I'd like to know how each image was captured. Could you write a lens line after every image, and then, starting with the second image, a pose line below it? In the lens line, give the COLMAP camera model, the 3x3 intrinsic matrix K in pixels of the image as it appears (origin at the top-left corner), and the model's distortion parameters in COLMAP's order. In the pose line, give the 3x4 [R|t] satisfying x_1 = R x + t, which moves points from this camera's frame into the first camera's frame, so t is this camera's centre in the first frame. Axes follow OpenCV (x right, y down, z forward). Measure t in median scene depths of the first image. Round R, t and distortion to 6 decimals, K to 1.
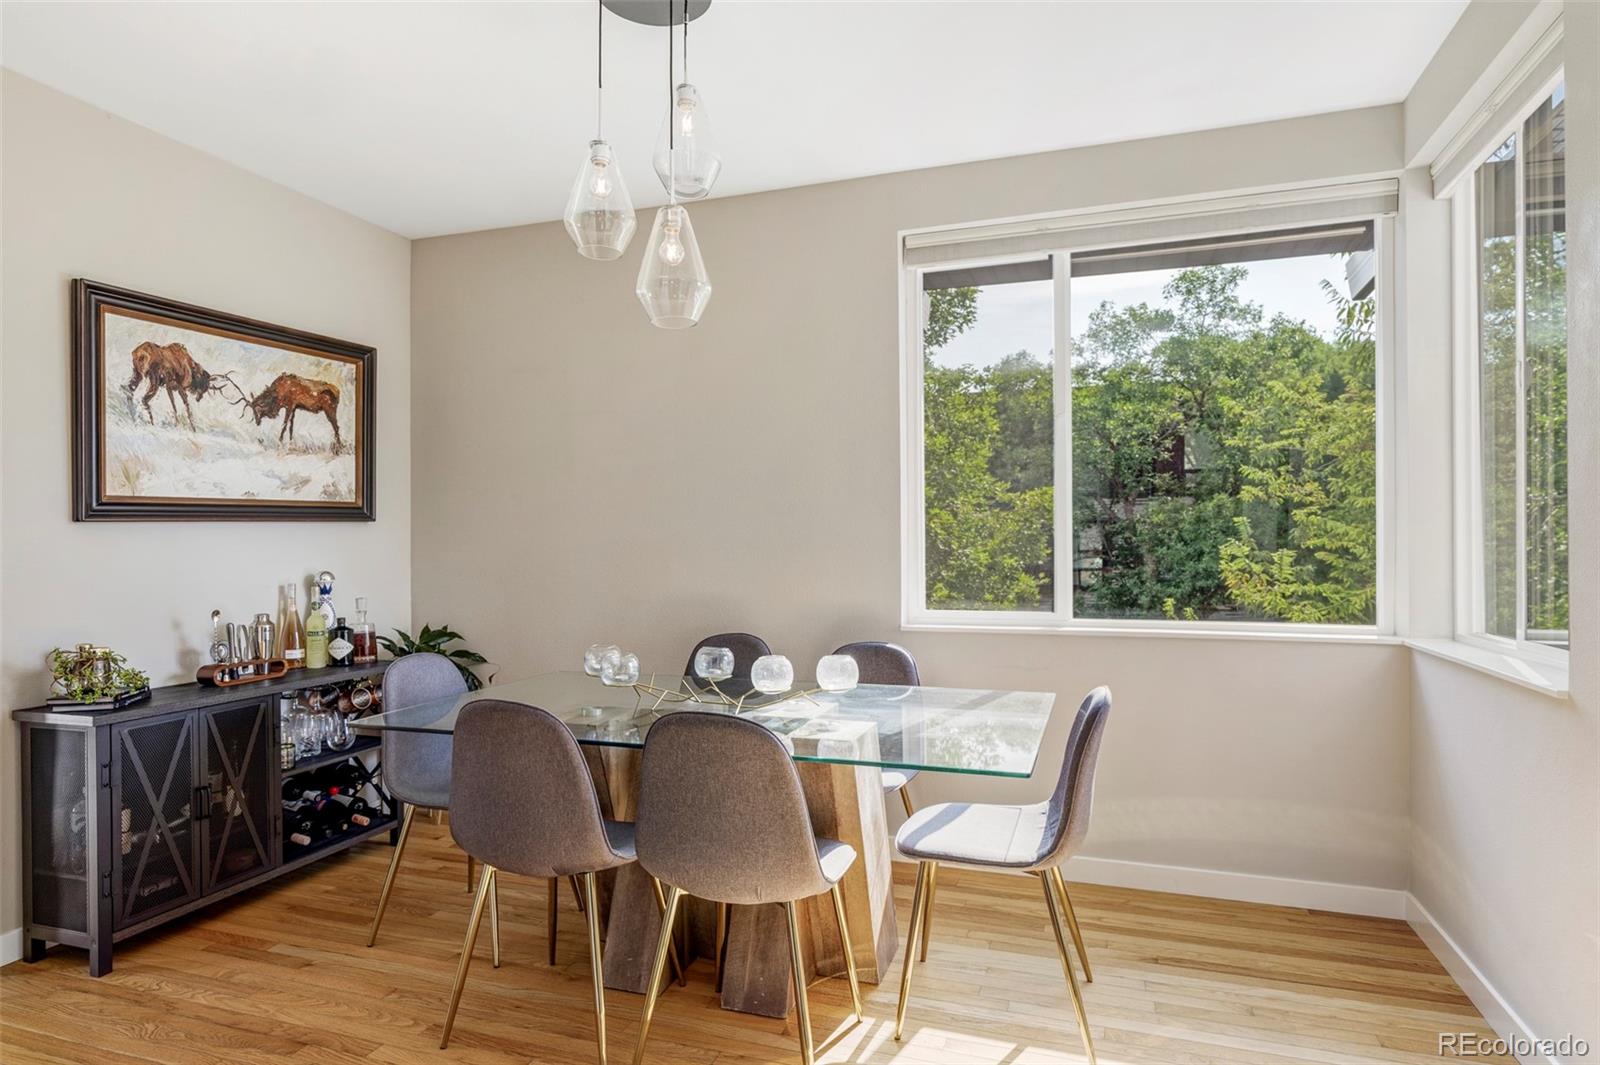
lens RADIAL K [[857.6, 0, 798.5], [0, 857.6, 536.7], [0, 0, 1]] dist [-0.005826, -0.000673]
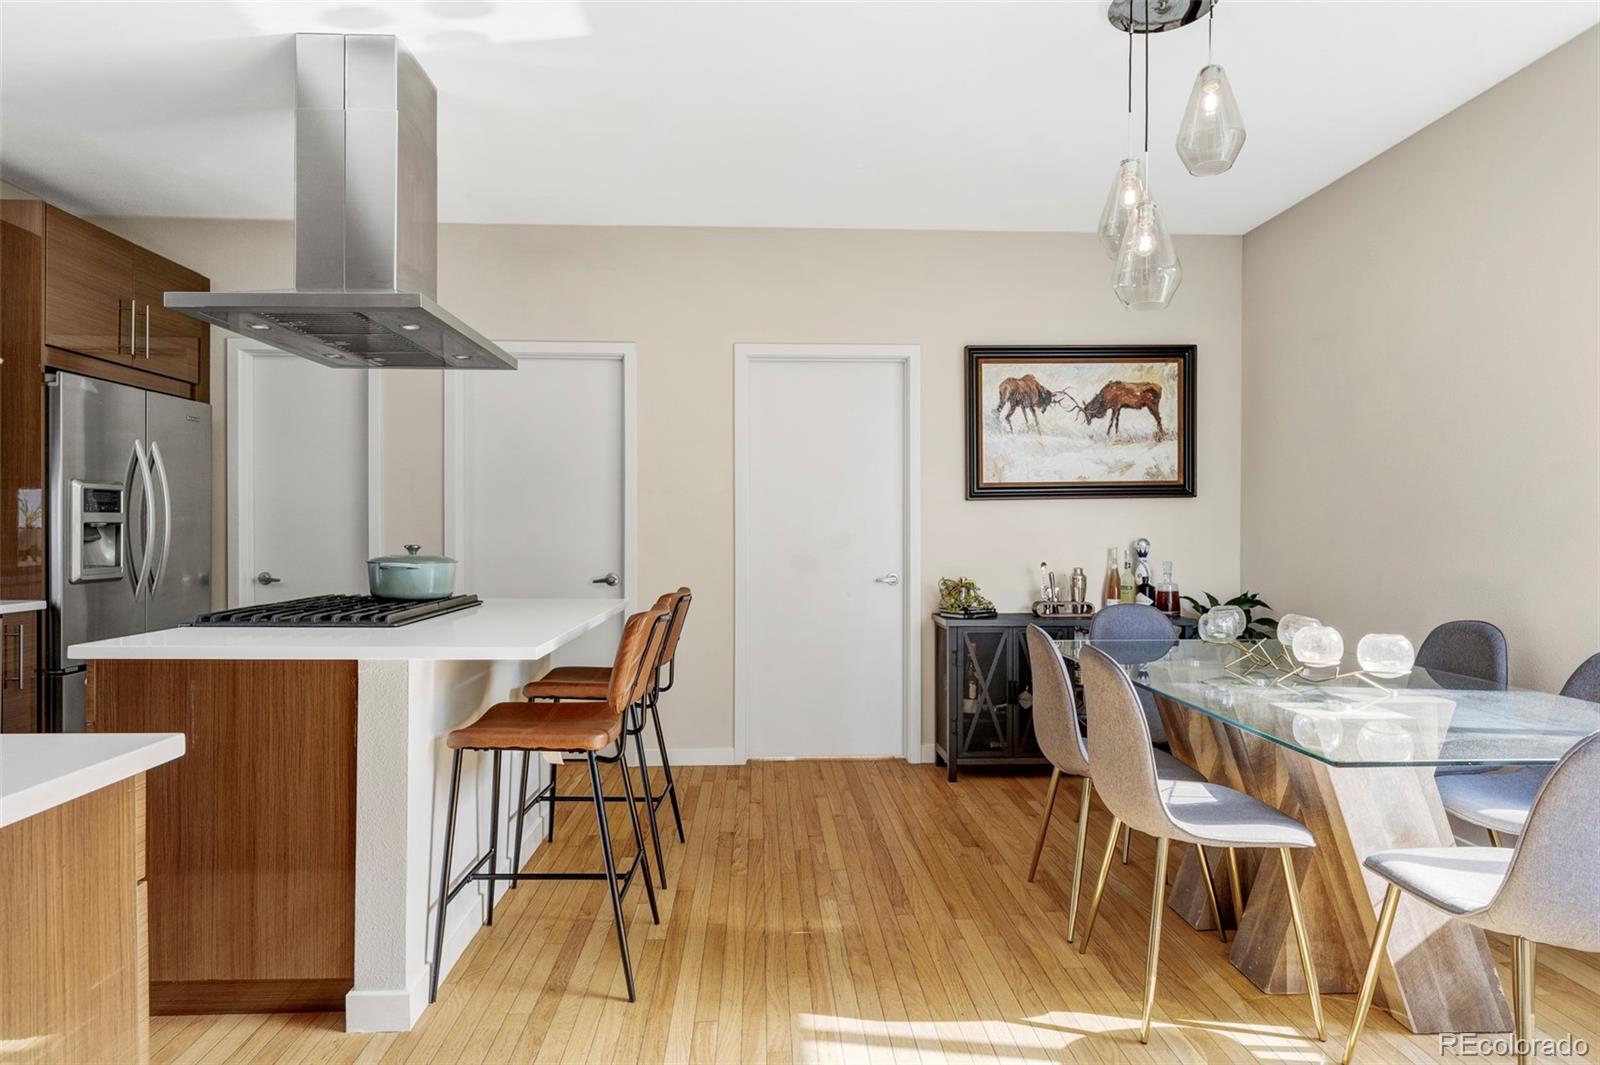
lens RADIAL K [[857.6, 0, 795.2], [0, 857.6, 529.1], [0, 0, 1]] dist [-0.005826, -0.000673]
pose [[0.382752, 0.010944, -0.923787, 0.420808], [-0.002572, 0.999939, 0.010780, 0.016575], [0.923848, -0.001750, 0.382756, 0.084576]]
